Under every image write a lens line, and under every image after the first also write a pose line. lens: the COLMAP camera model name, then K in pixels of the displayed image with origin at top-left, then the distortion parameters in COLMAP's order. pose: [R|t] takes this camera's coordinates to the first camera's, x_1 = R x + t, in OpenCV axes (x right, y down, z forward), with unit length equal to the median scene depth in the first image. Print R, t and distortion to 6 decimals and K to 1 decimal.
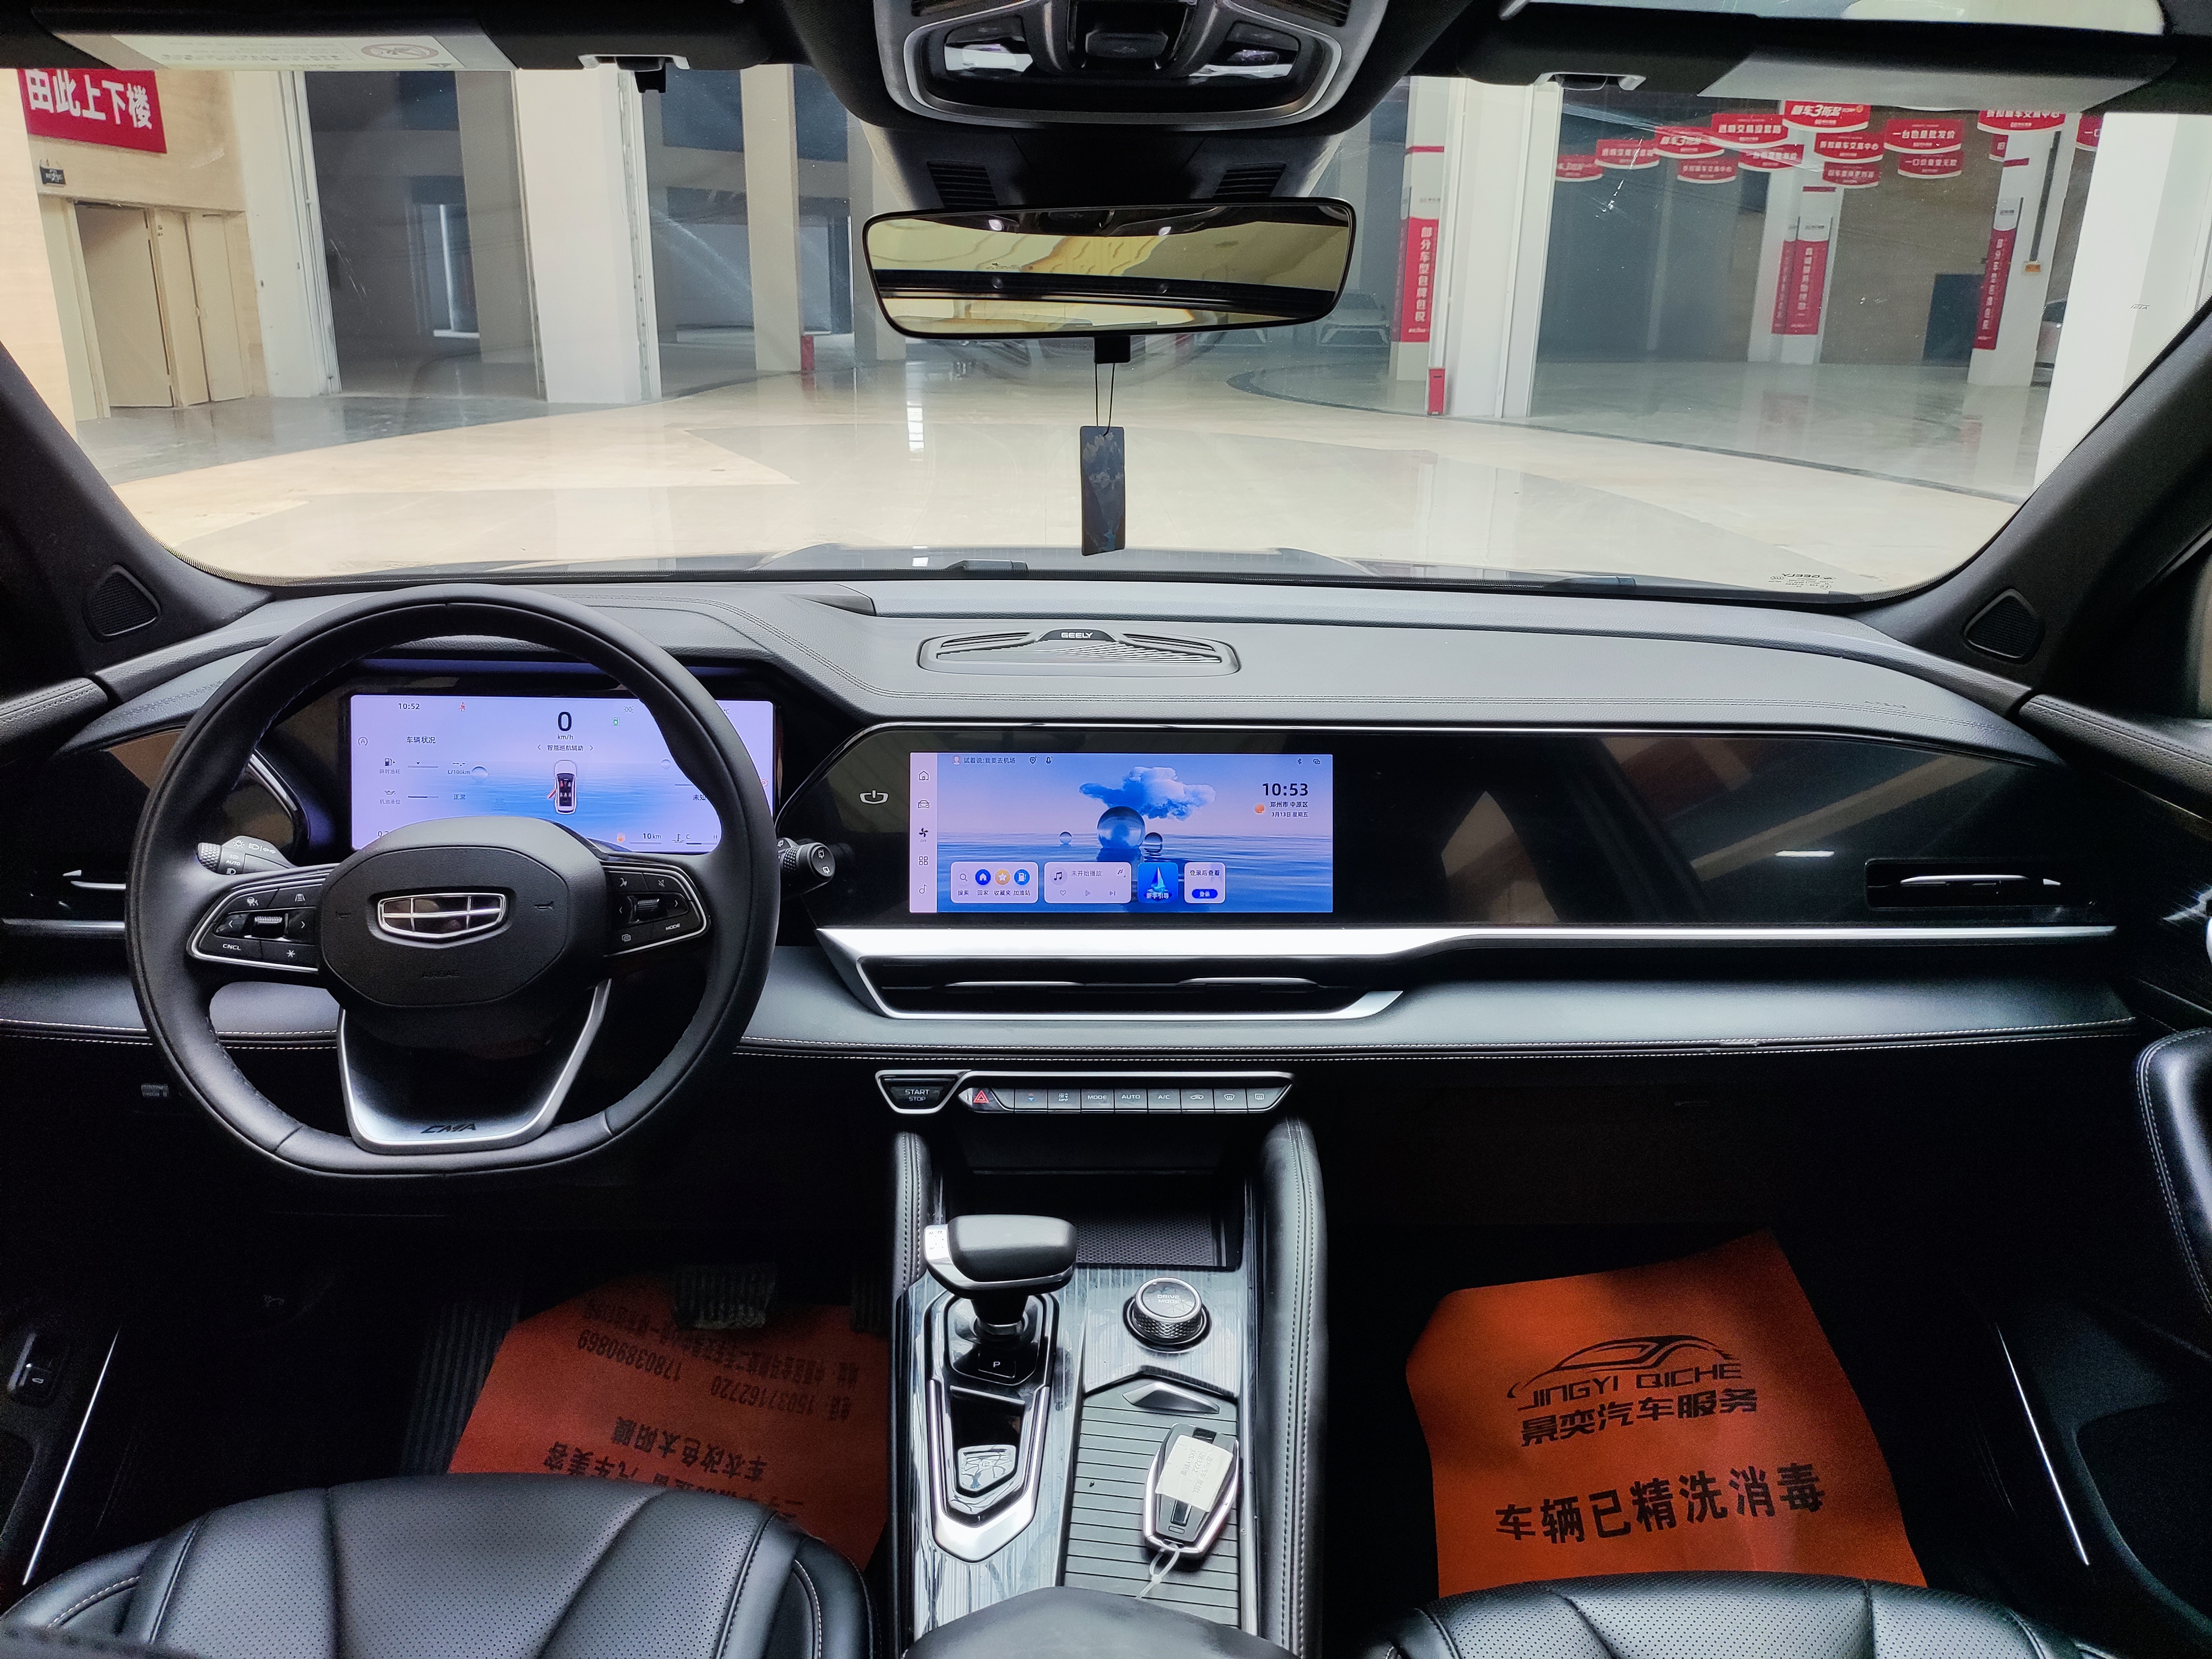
lens RADIAL K [[1675.6, 0, 1094.3], [0, 1675.6, 819.3], [0, 0, 1]] dist [0.078647, -0.122880]
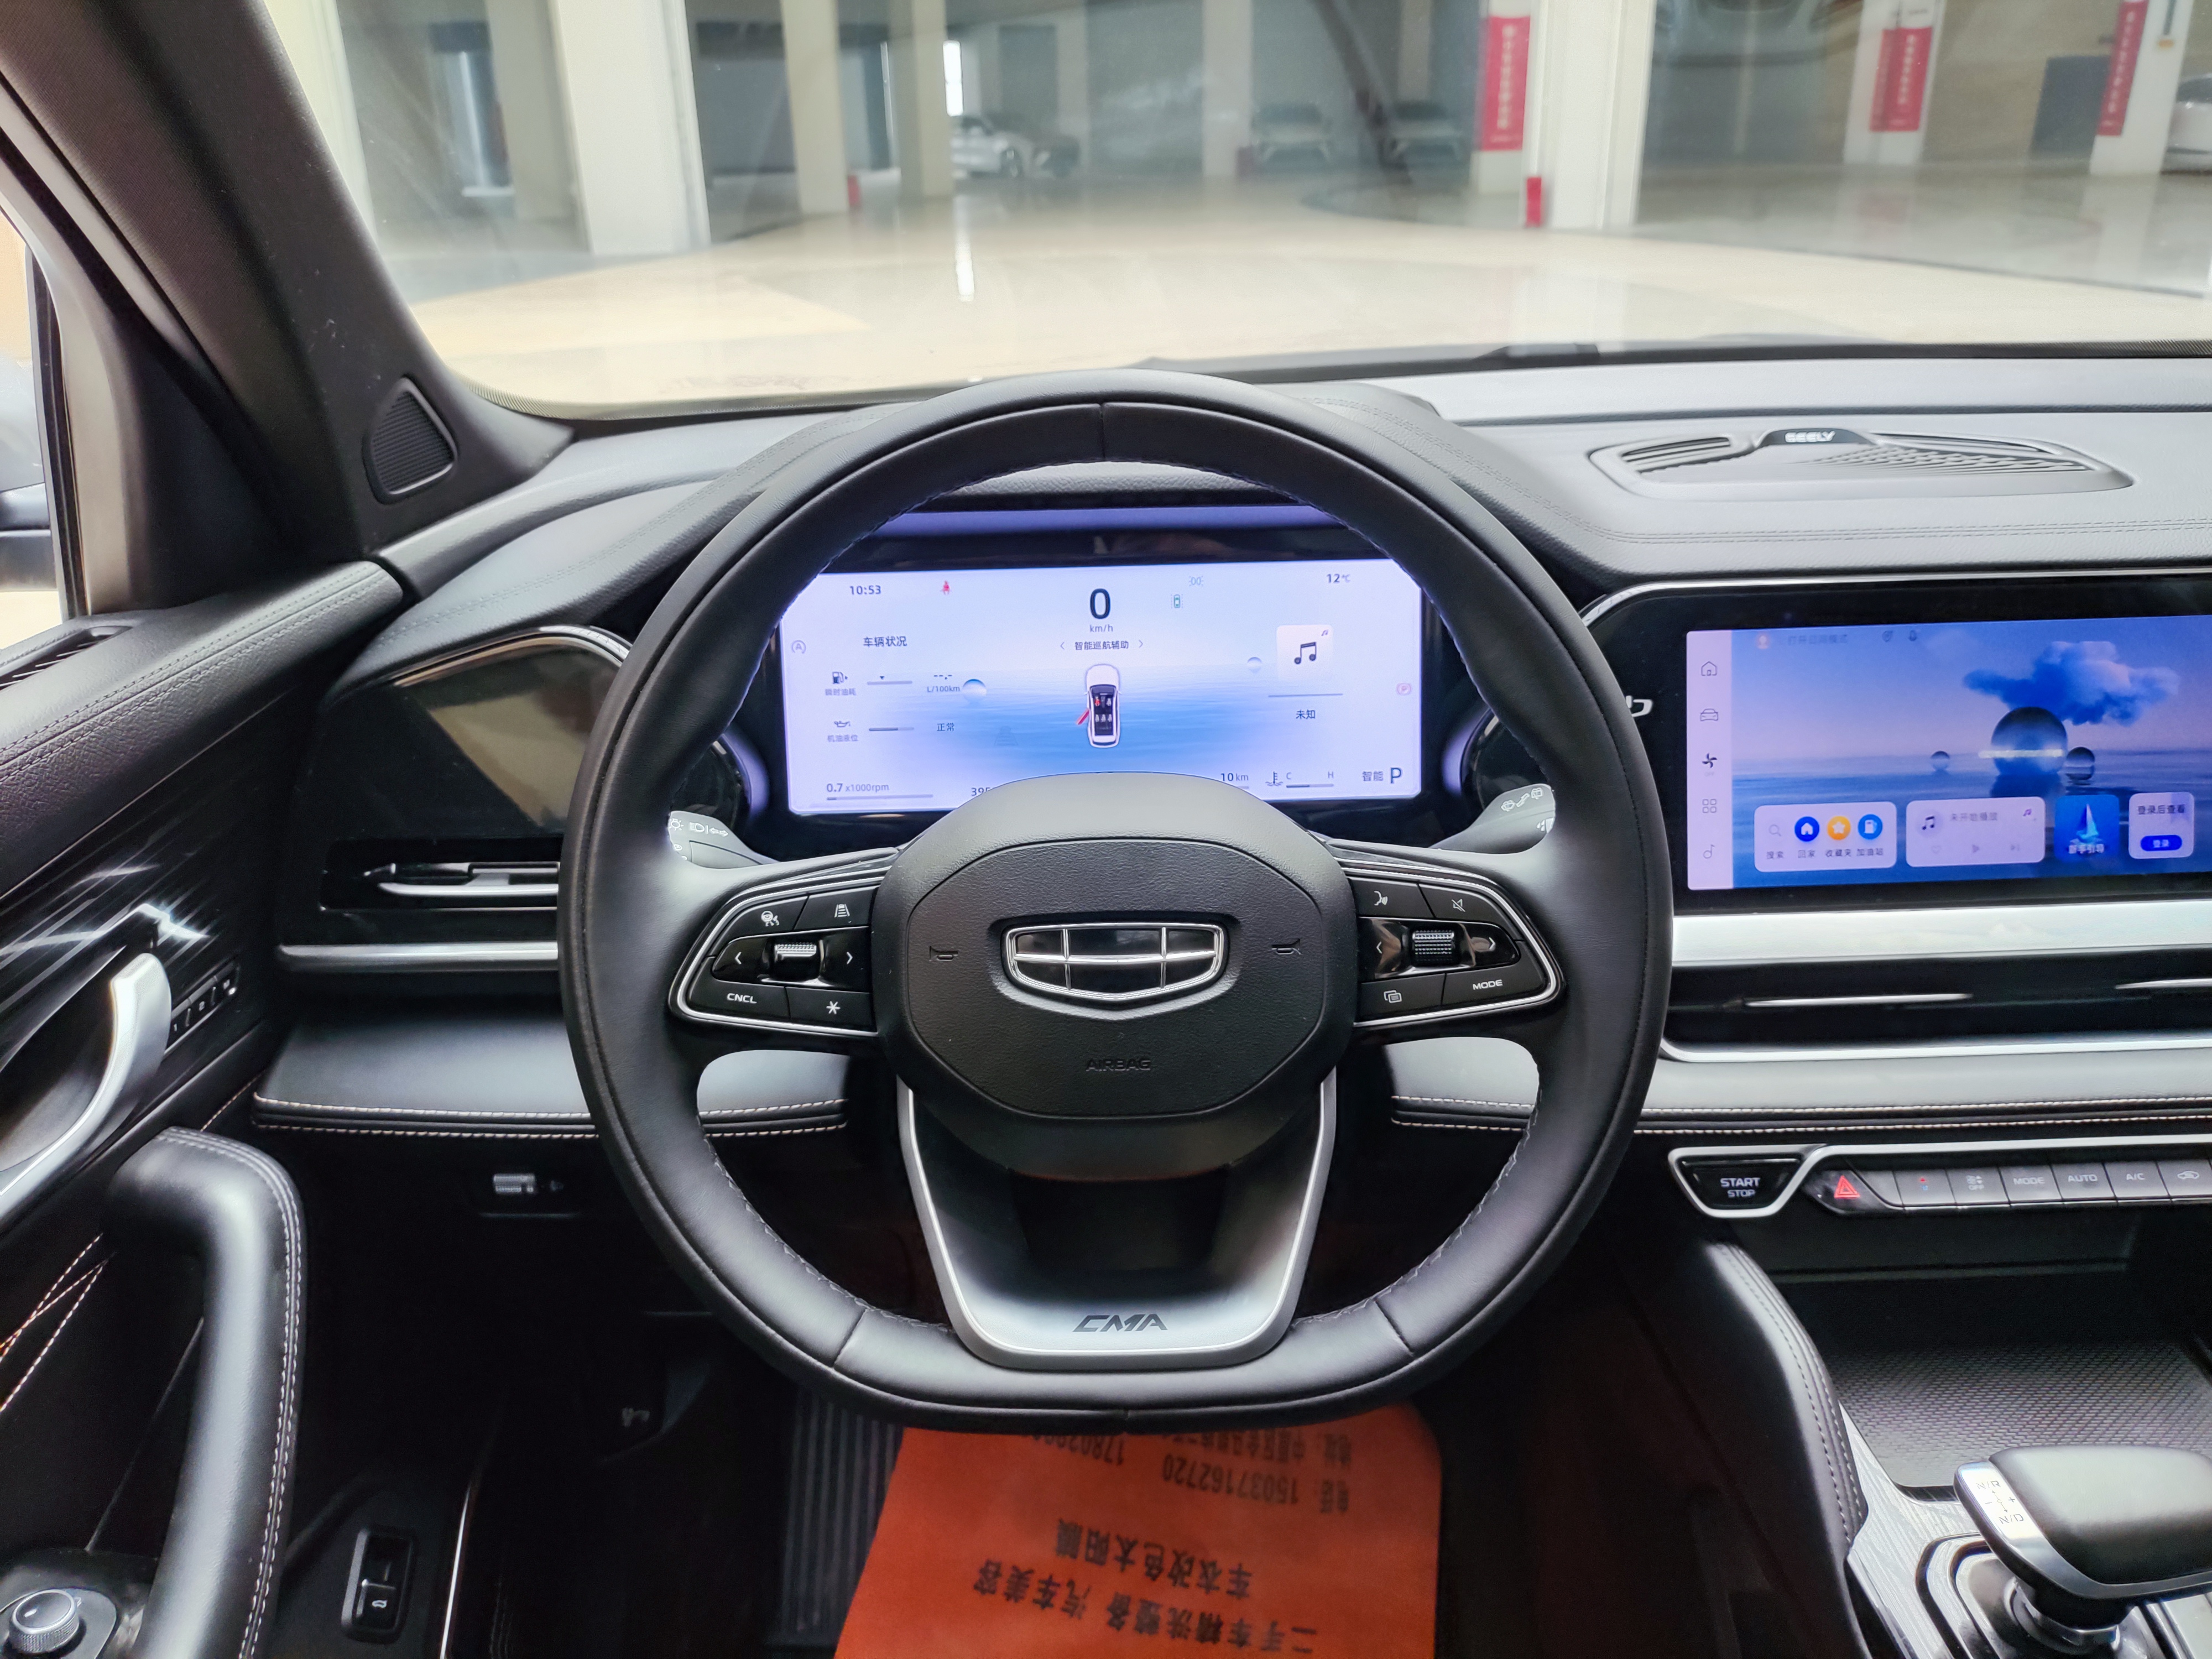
lens RADIAL K [[1675.6, 0, 1094.3], [0, 1675.6, 819.3], [0, 0, 1]] dist [0.078647, -0.122880]
pose [[0.999043, -0.033139, -0.028551, -0.310070], [0.035507, 0.995586, 0.086883, -0.032810], [0.025546, -0.087814, 0.995809, 0.365953]]
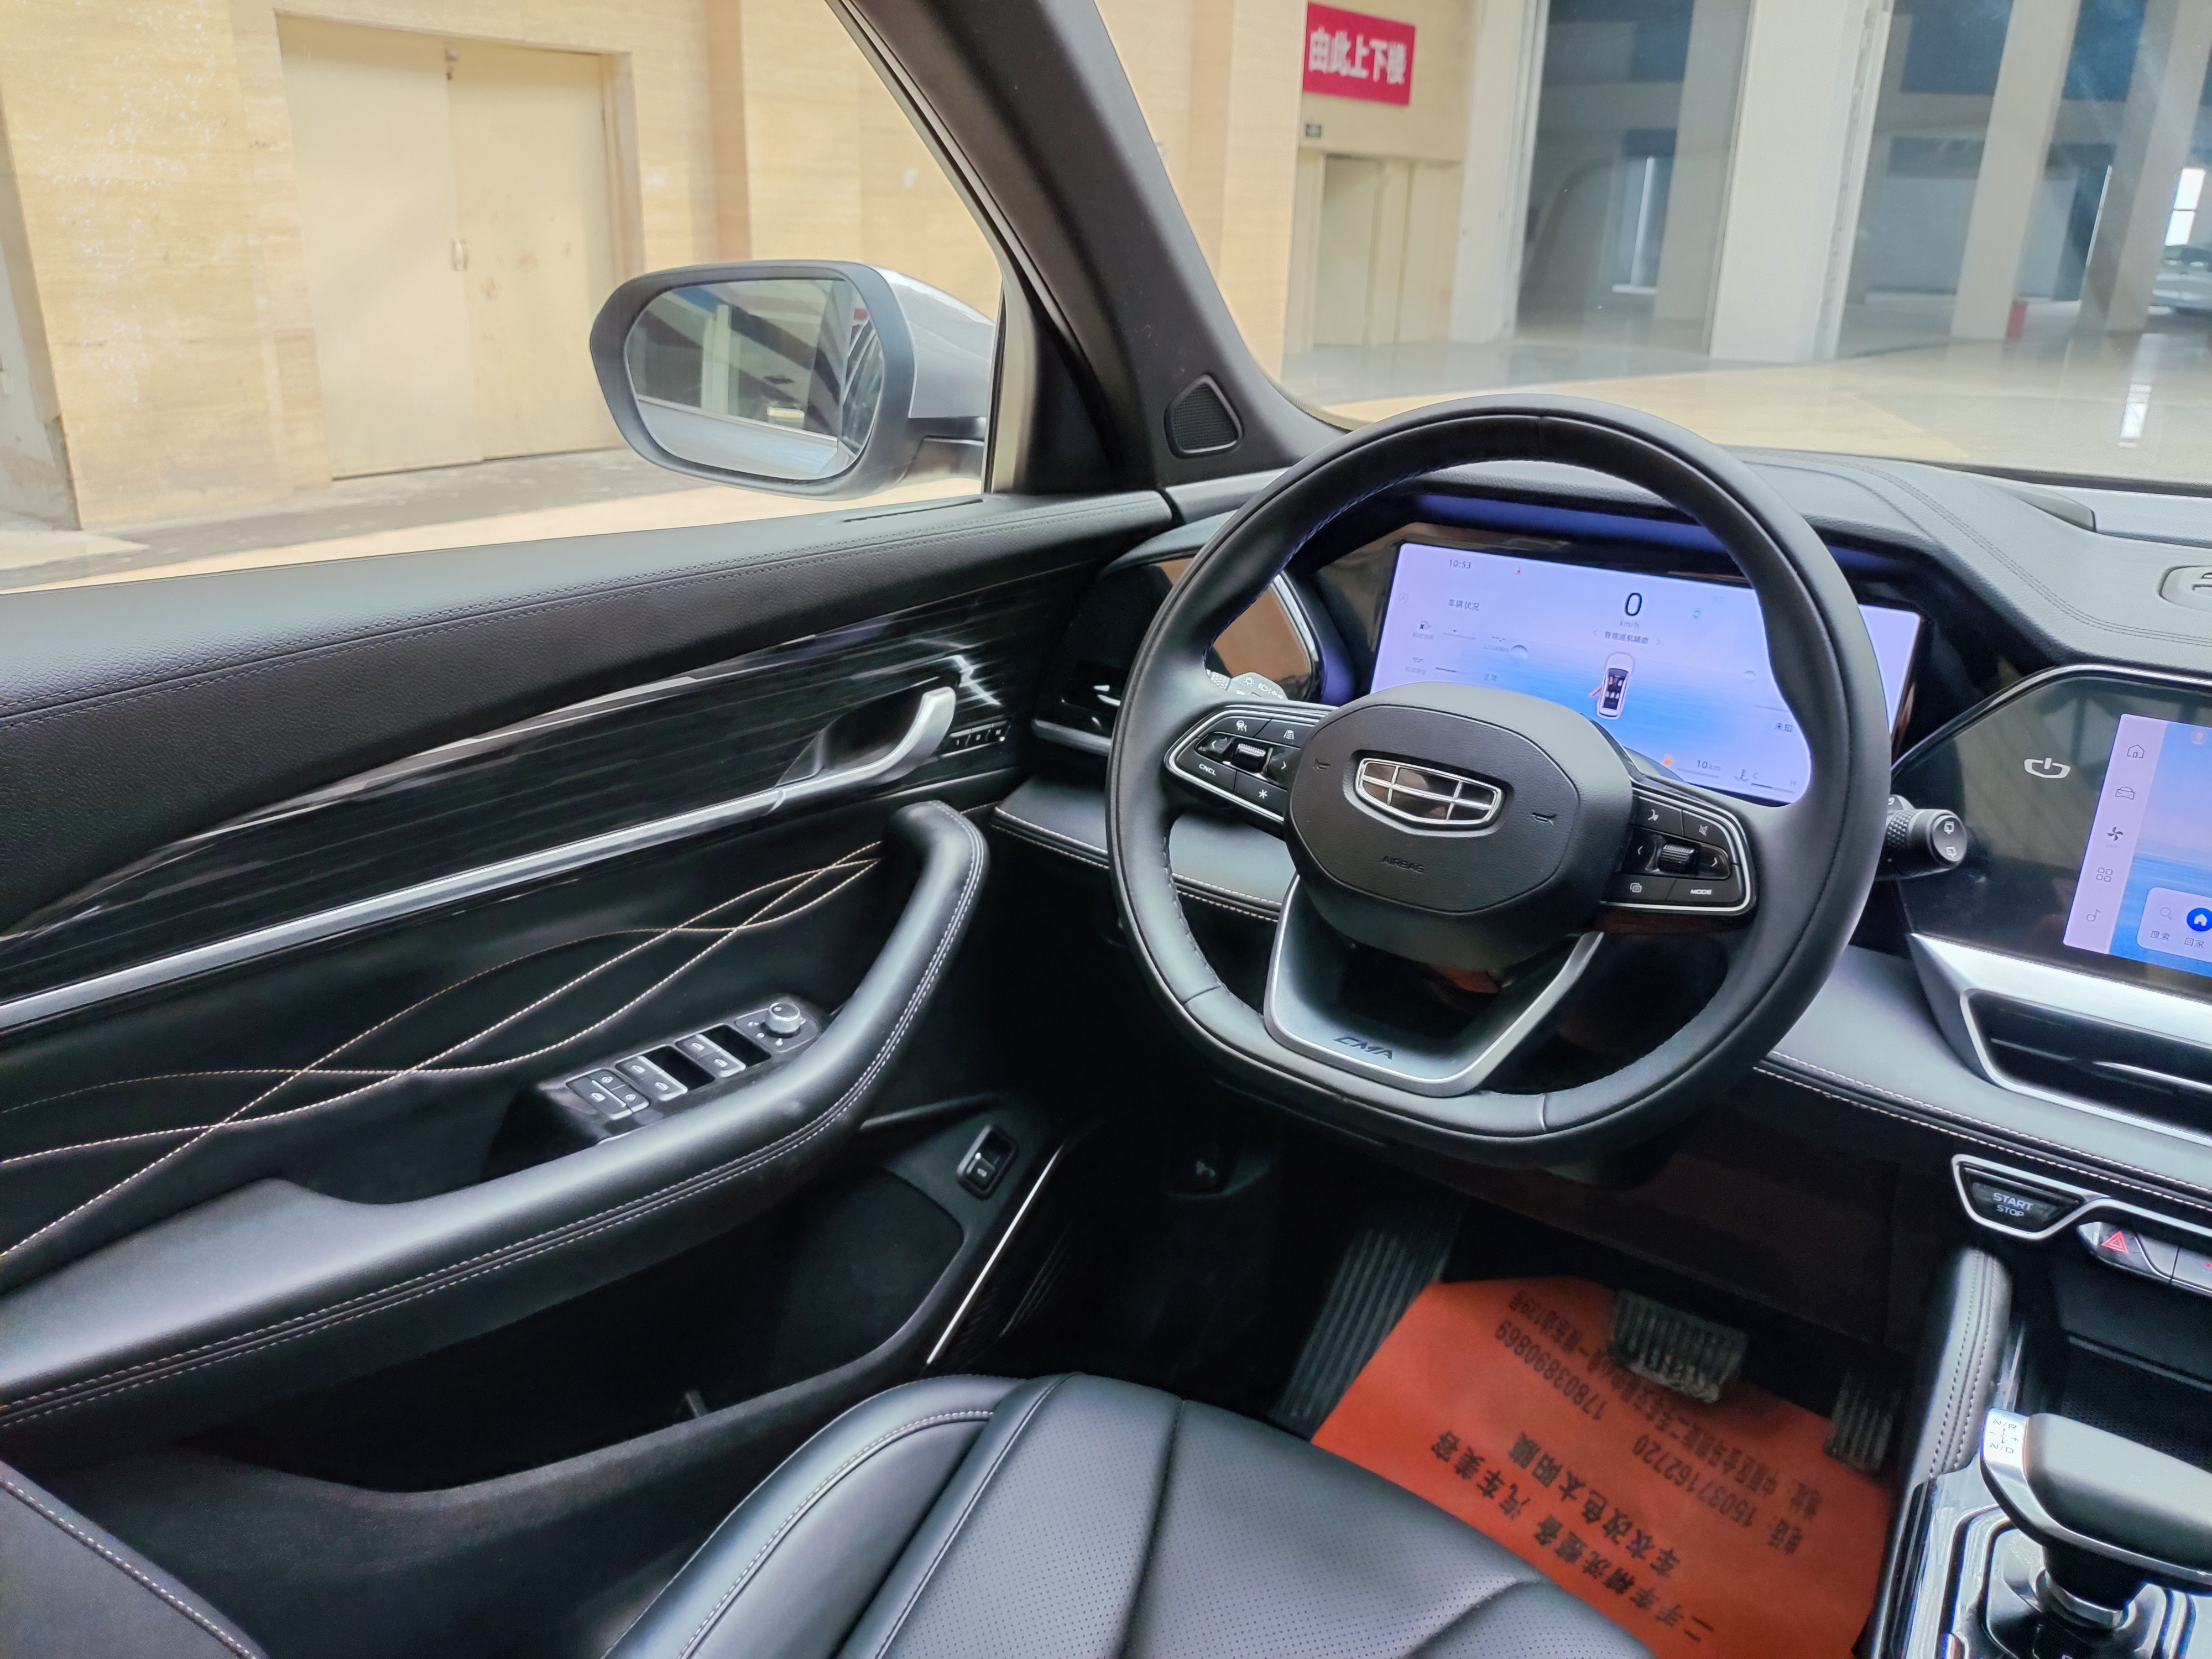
lens RADIAL K [[1675.6, 0, 1094.3], [0, 1675.6, 819.3], [0, 0, 1]] dist [0.078647, -0.122880]
pose [[0.799206, 0.209922, -0.563208, -0.046947], [-0.198795, 0.976612, 0.081914, 0.027671], [0.567231, 0.046497, 0.822245, 0.206659]]
